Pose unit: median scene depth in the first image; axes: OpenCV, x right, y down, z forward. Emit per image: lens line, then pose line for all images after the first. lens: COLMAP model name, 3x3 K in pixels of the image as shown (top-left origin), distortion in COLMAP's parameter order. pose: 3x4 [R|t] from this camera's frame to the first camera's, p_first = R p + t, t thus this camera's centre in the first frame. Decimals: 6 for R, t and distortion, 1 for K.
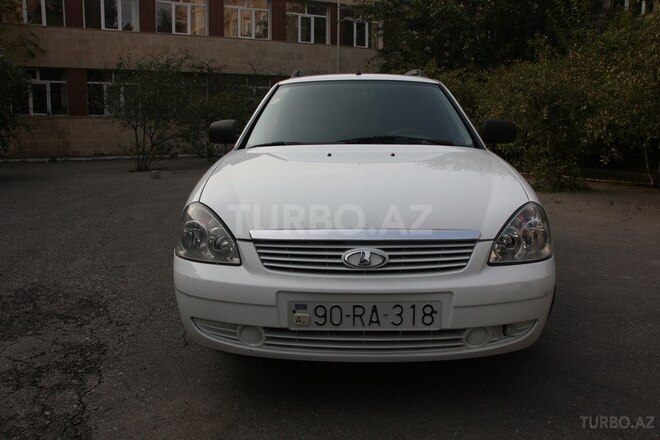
lens RADIAL K [[538.0, 0, 330.0], [0, 538.0, 220.0], [0, 0, 1]] dist [-0.146608, 0.103384]
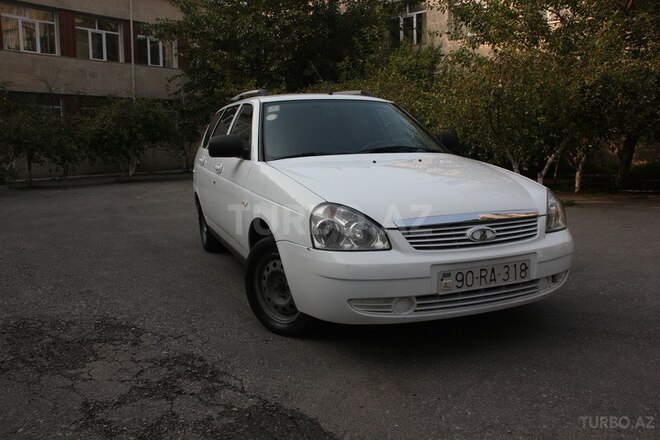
lens RADIAL K [[538.0, 0, 330.0], [0, 538.0, 220.0], [0, 0, 1]] dist [-0.146608, 0.103384]
pose [[0.918637, -0.068245, 0.389164, -0.760501], [0.081622, 0.996502, -0.017924, 0.028577], [-0.386580, 0.048230, 0.920994, -0.074904]]
